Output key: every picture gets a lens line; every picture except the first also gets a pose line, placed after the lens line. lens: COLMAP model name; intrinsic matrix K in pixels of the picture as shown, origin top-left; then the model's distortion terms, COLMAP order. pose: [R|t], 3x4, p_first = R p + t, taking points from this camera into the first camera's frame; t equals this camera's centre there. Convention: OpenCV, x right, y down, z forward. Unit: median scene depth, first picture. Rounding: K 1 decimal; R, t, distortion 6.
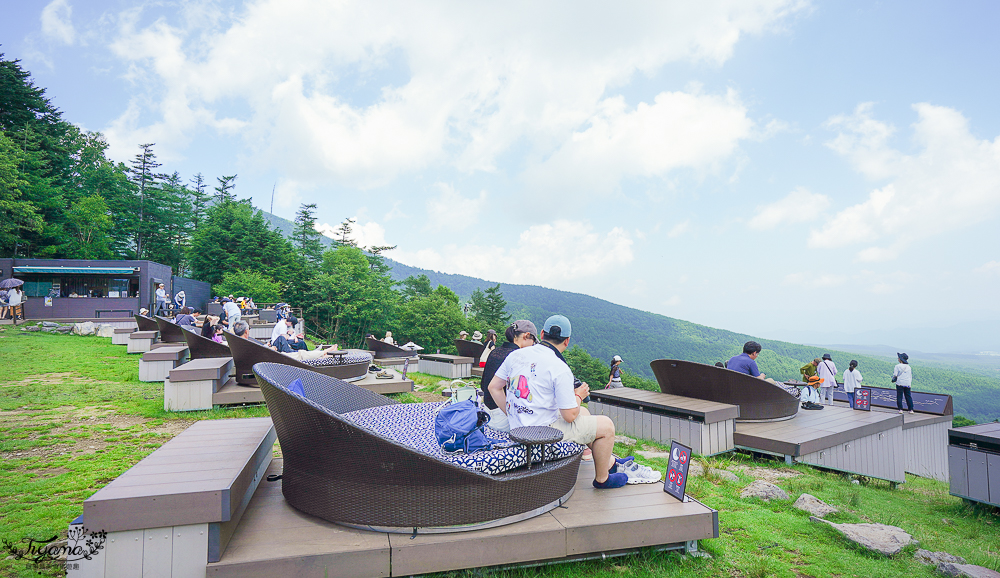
lens RADIAL K [[586.4, 0, 500.0], [0, 586.4, 289.0], [0, 0, 1]] dist [0.000718, -0.000192]
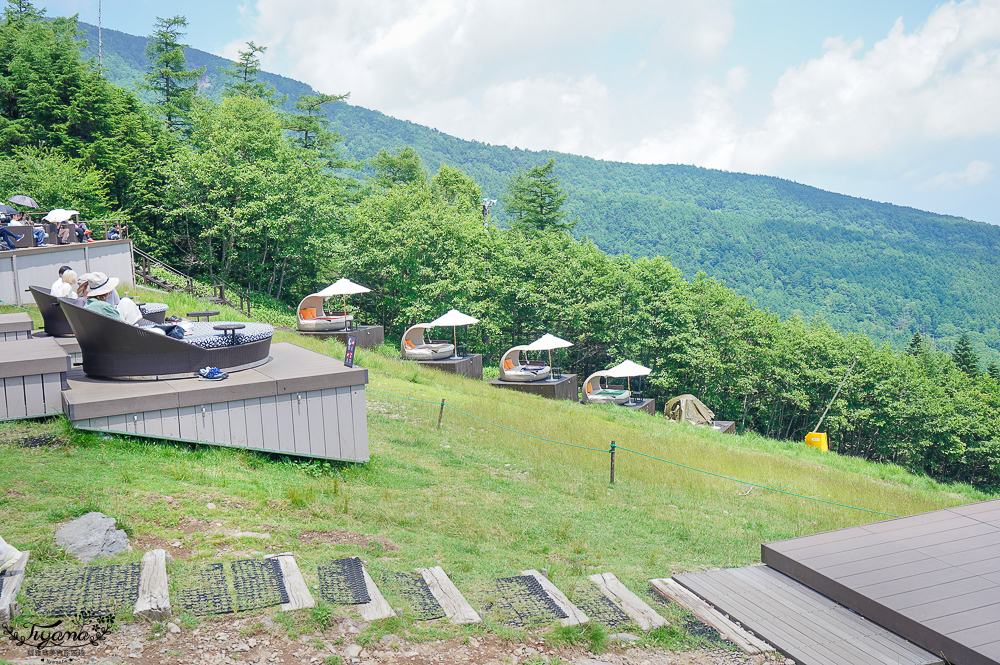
lens RADIAL K [[977.9, 0, 500.0], [0, 977.9, 332.5], [0, 0, 1]] dist [-0.000216, 0.008168]
pose [[0.991199, -0.019719, -0.130903, 0.085849], [0.040139, 0.987061, 0.155239, 0.009568], [0.126148, -0.159127, 0.979166, 0.165384]]
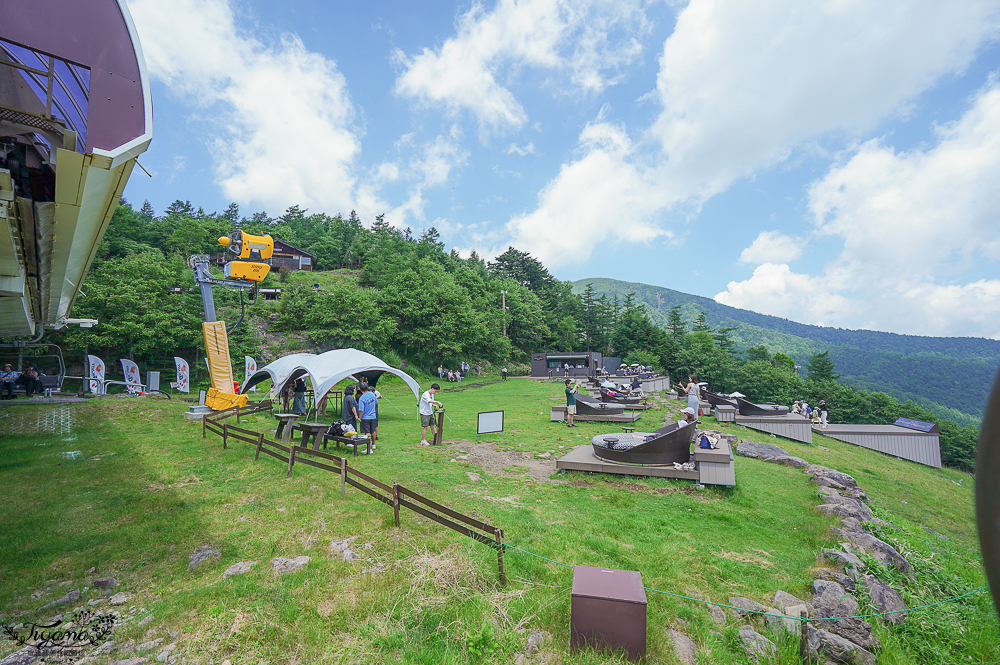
lens RADIAL K [[472.5, 0, 500.0], [0, 472.5, 332.5], [0, 0, 1]] dist [0.002284, 0.000192]
pose [[0.739489, -0.052234, -0.671139, 0.227457], [0.029217, 0.998536, -0.045522, -0.029169], [0.672534, 0.014054, 0.739933, -0.366315]]
